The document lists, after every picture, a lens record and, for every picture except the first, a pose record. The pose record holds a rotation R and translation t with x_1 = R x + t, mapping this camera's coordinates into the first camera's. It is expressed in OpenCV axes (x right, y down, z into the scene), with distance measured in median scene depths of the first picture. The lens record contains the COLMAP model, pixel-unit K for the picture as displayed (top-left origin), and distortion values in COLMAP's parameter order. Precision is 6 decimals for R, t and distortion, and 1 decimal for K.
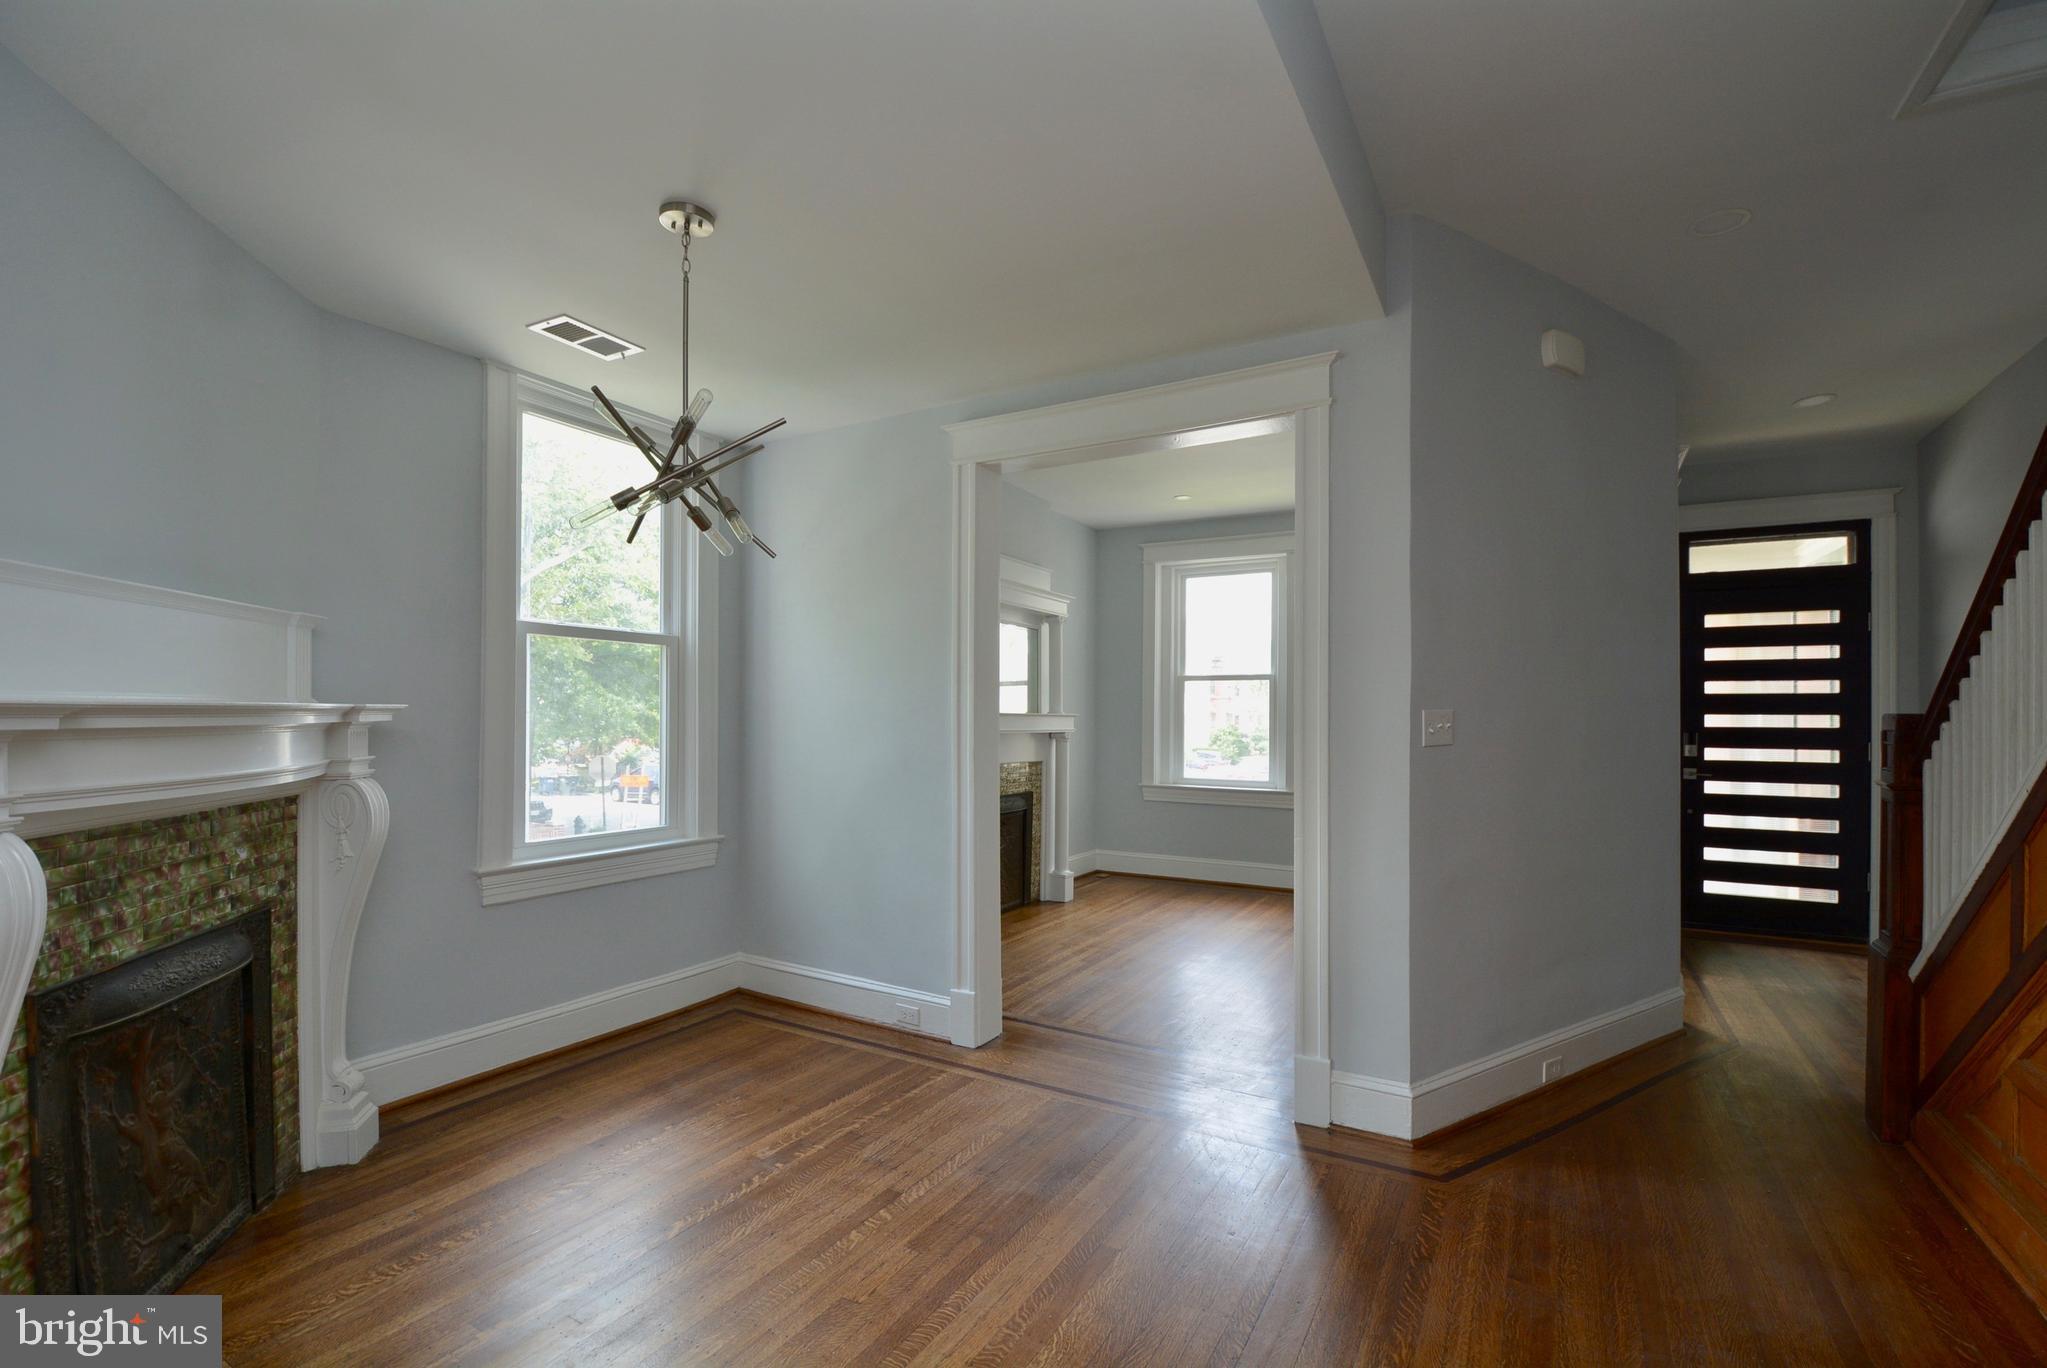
lens RADIAL K [[895.8, 0, 1046.1], [0, 895.8, 712.5], [0, 0, 1]] dist [0.010947, -0.019451]
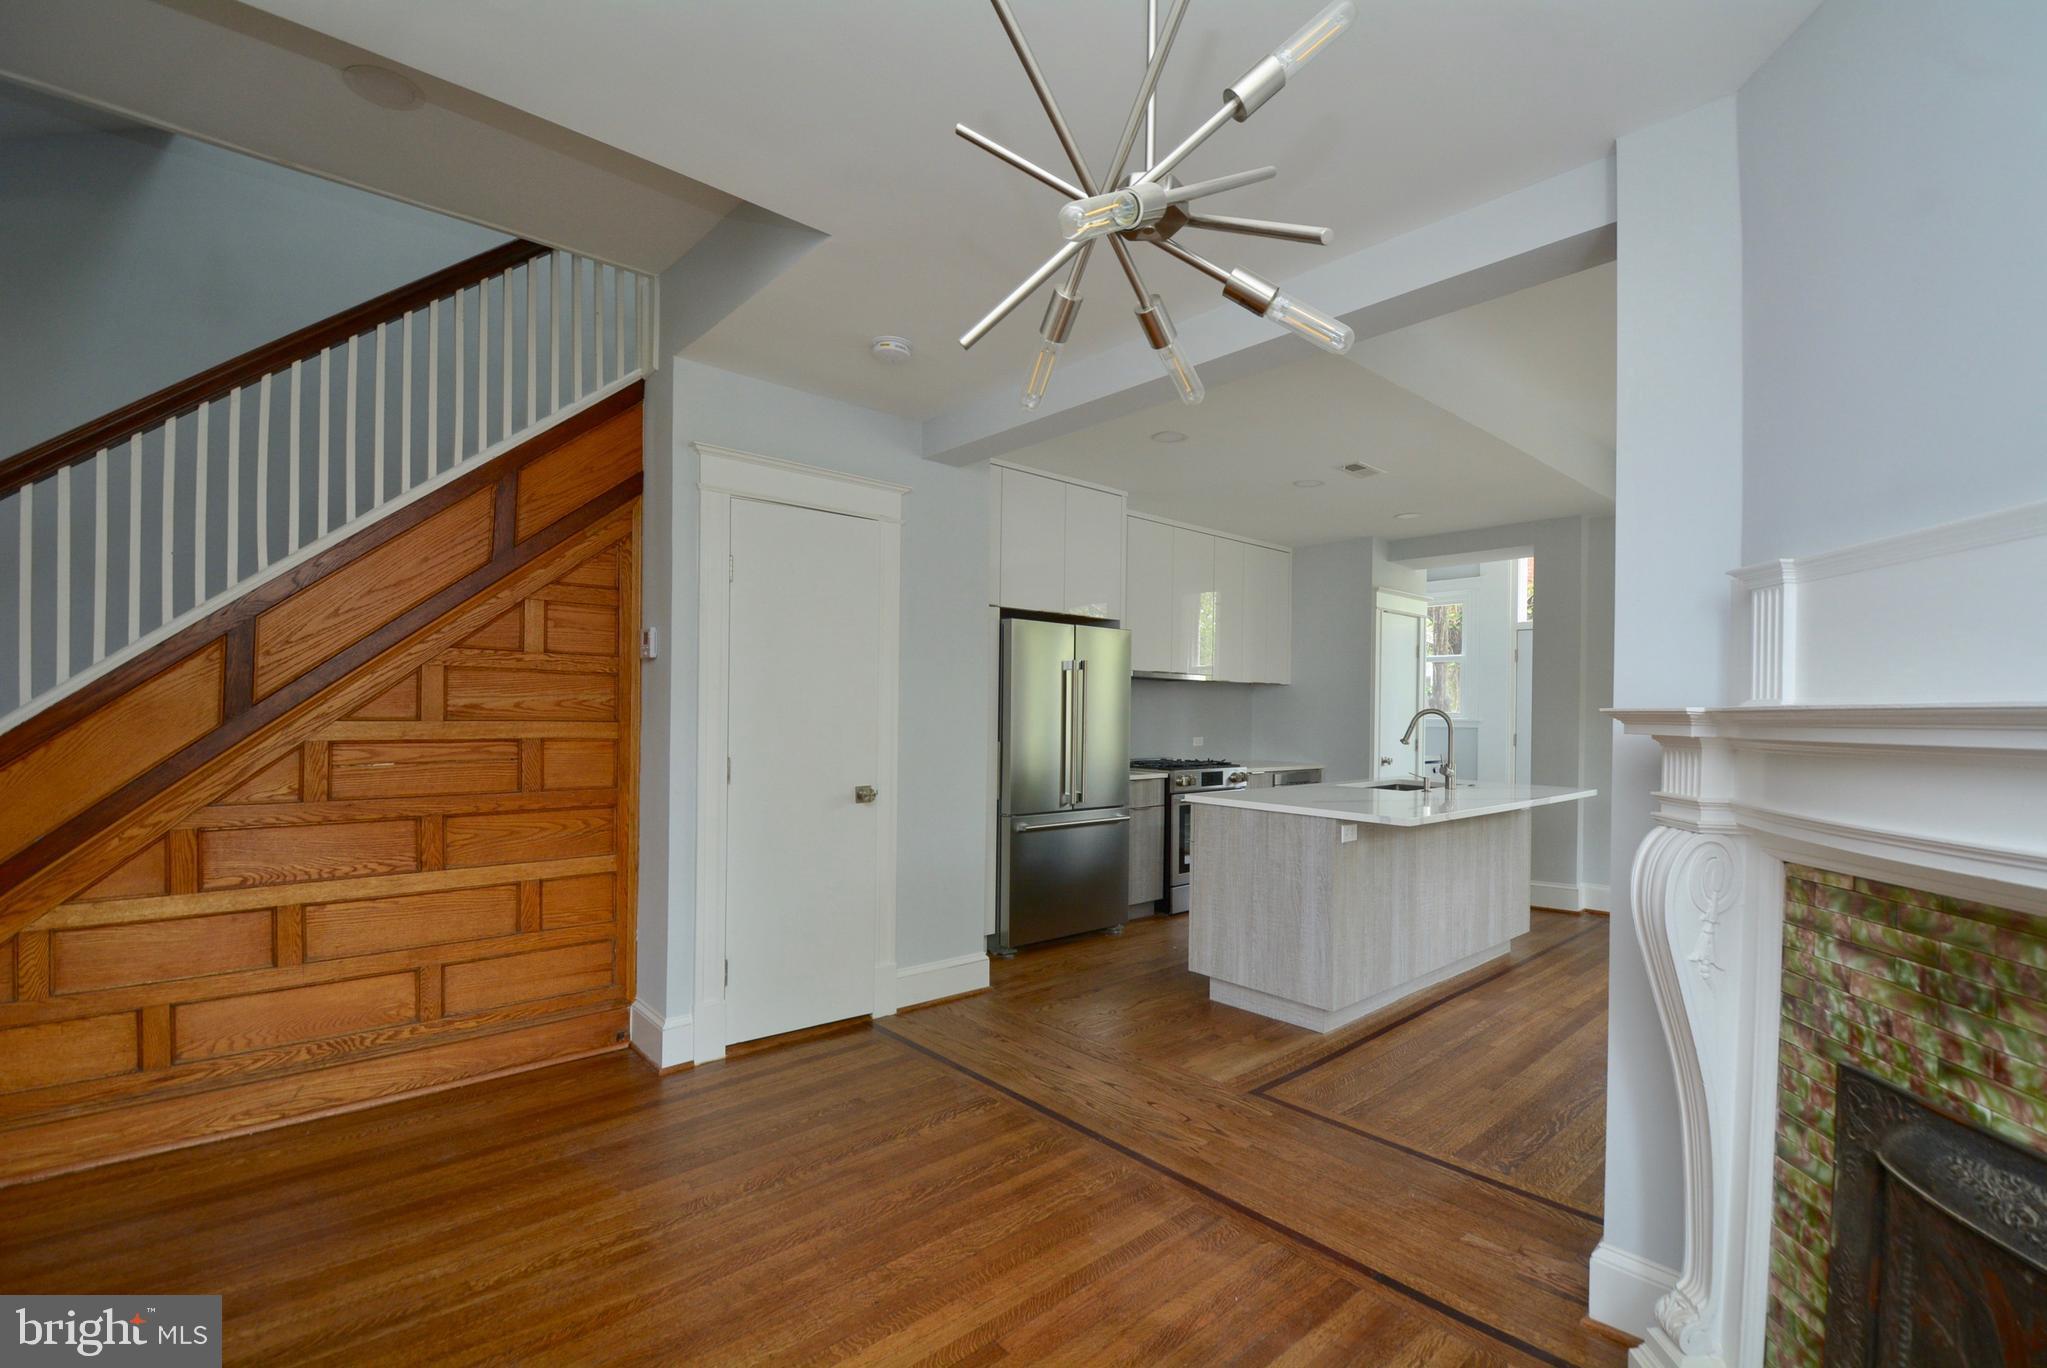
lens RADIAL K [[895.8, 0, 1046.1], [0, 895.8, 712.5], [0, 0, 1]] dist [0.010947, -0.019451]
pose [[-0.947361, -0.017298, 0.319700, -0.407144], [-0.018411, 0.999830, -0.000459, 0.003021], [-0.319638, -0.006321, -0.947519, 1.180071]]
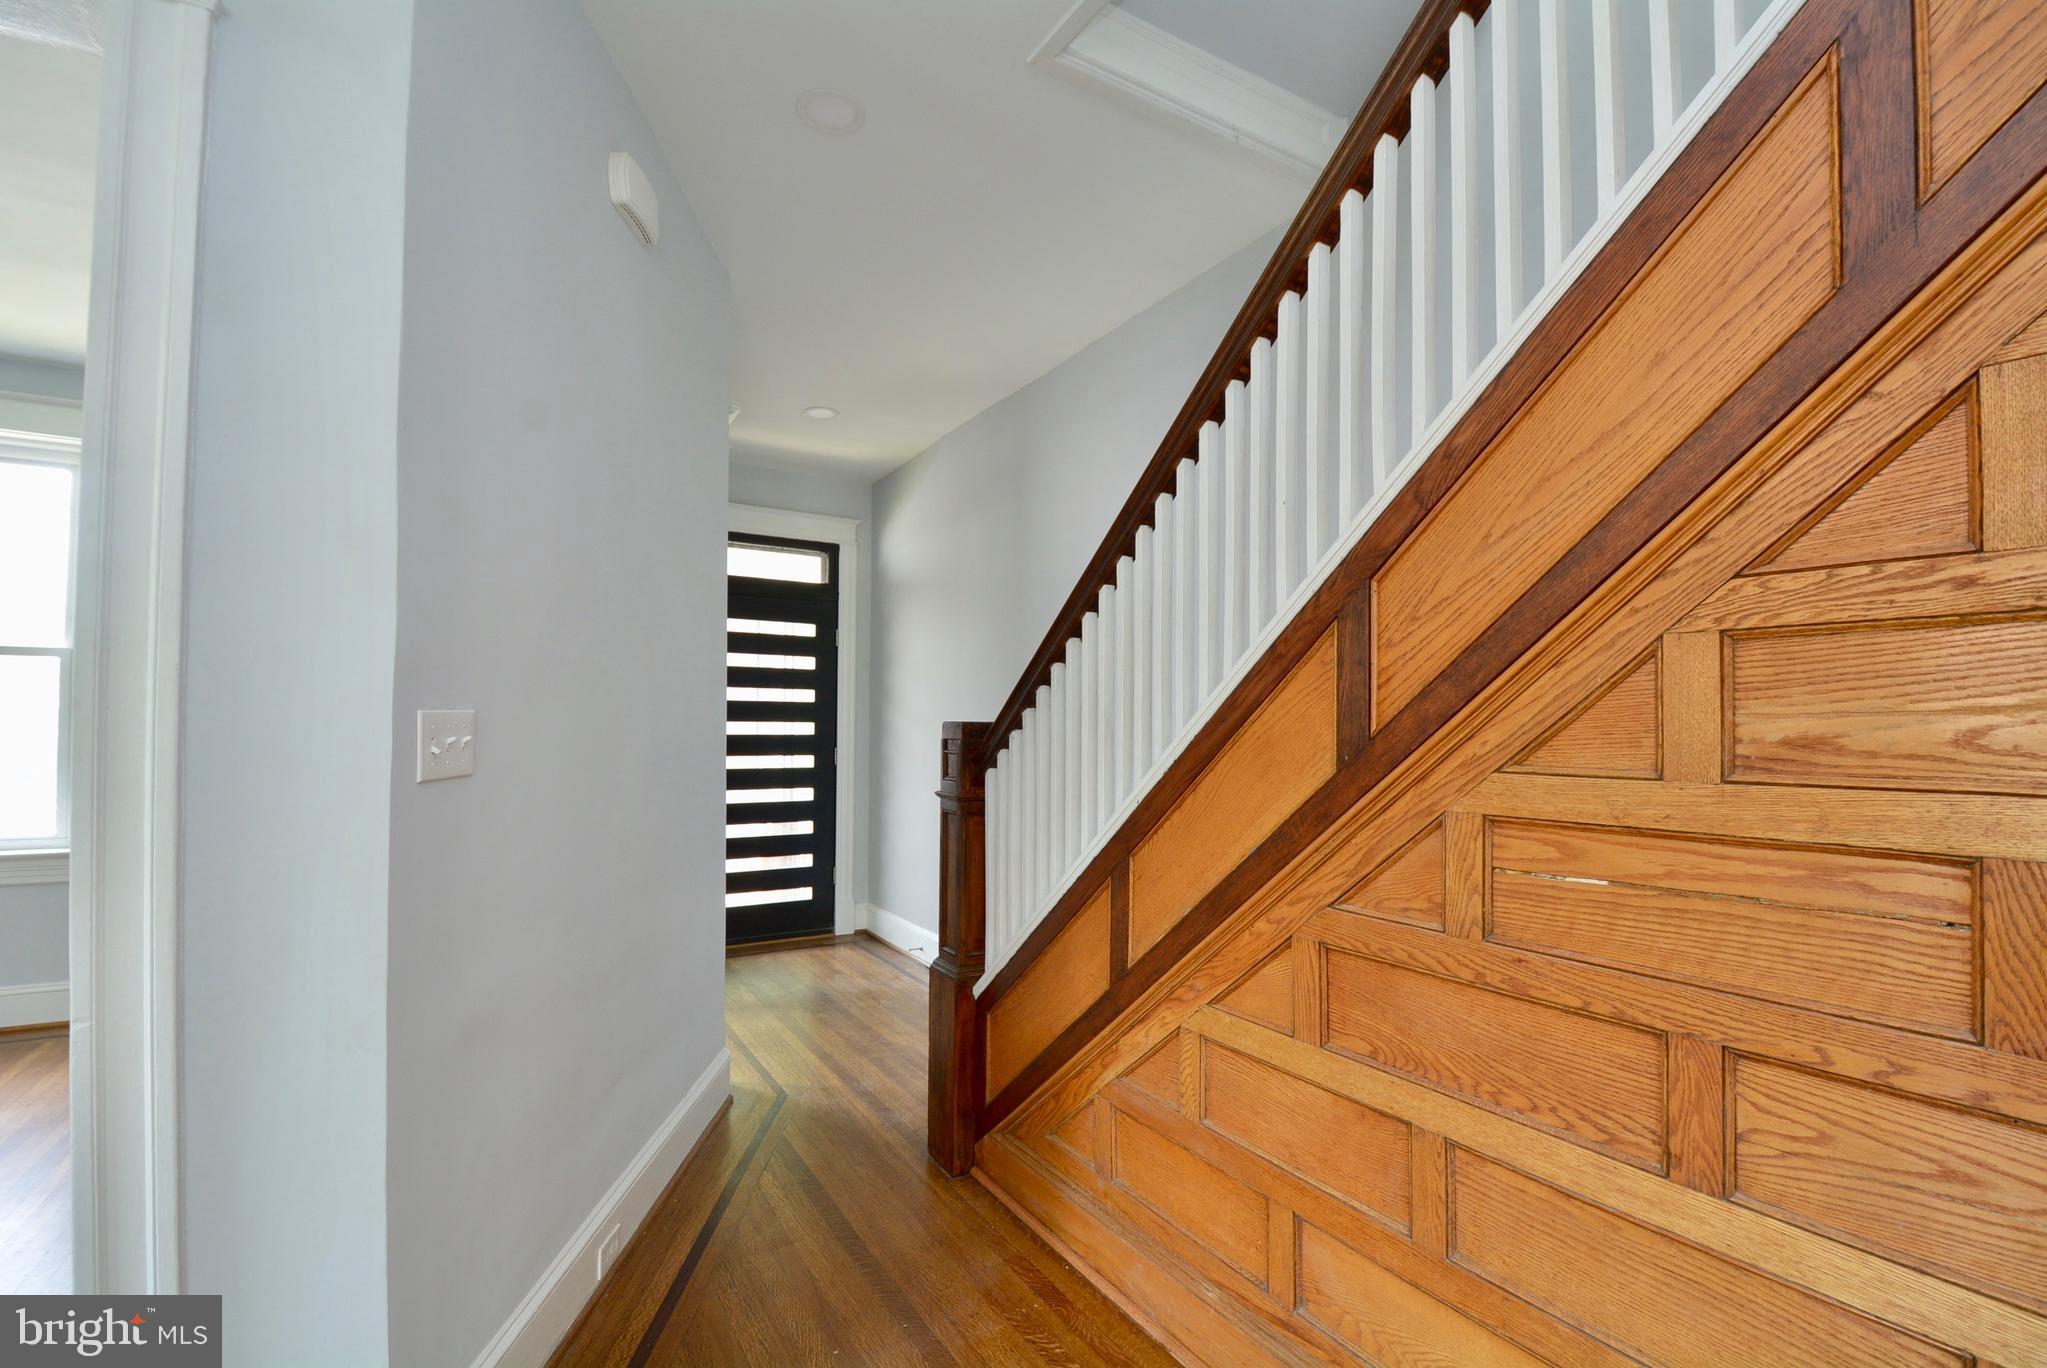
lens RADIAL K [[895.8, 0, 1046.1], [0, 895.8, 712.5], [0, 0, 1]] dist [0.010947, -0.019451]
pose [[0.478715, 0.014610, 0.877849, 0.147887], [-0.008445, 0.999892, -0.012036, 0.002451], [-0.877930, -0.001652, 0.478786, 0.454383]]
